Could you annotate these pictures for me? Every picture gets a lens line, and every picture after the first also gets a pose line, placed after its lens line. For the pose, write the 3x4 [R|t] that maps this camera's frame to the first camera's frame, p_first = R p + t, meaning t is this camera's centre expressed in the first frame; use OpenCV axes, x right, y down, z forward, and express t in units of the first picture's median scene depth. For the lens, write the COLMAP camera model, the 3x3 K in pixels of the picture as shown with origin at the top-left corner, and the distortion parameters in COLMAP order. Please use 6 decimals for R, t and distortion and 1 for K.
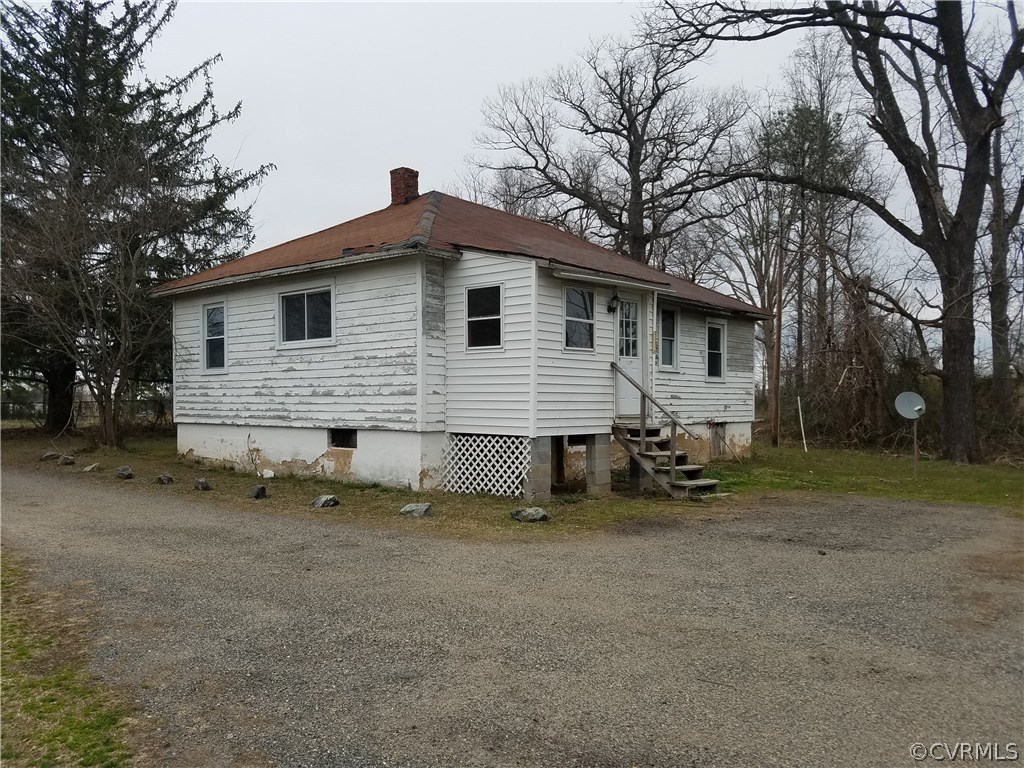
lens RADIAL K [[777.2, 0, 512.6], [0, 777.2, 391.2], [0, 0, 1]] dist [0.001911, 0.000832]
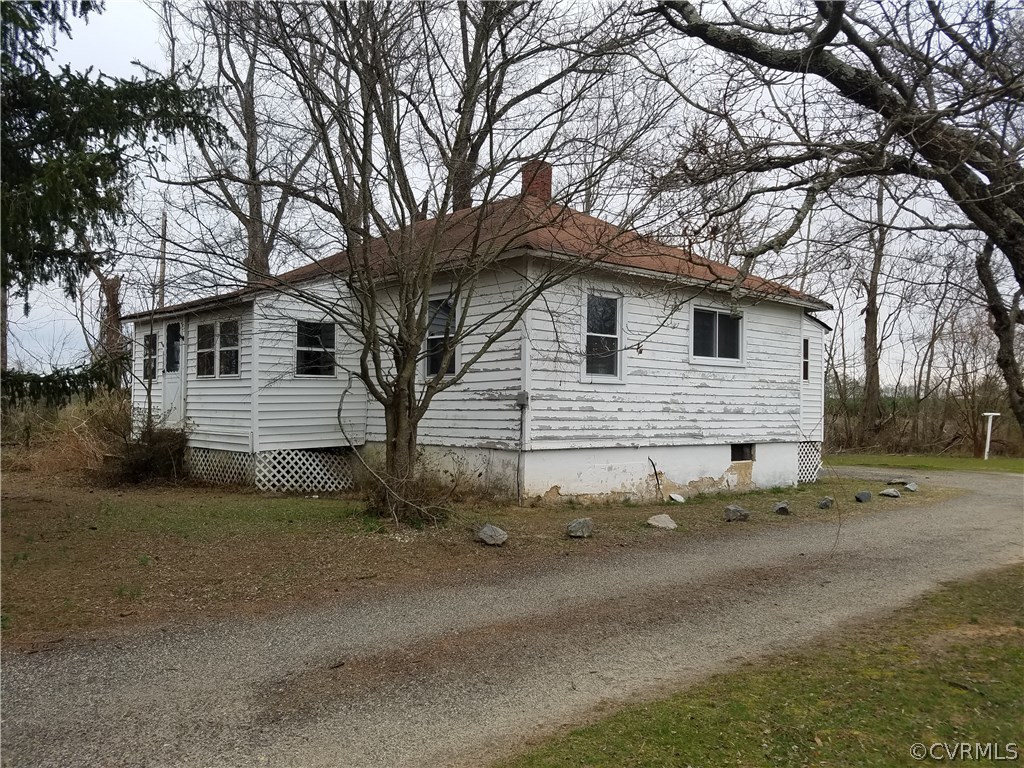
lens RADIAL K [[777.2, 0, 512.6], [0, 777.2, 380.4], [0, 0, 1]] dist [0.001911, 0.000832]
pose [[0.197855, 0.037765, 0.979504, -1.337779], [-0.026052, 0.999107, -0.033258, 0.004189], [-0.979885, -0.018937, 0.198662, 1.083367]]
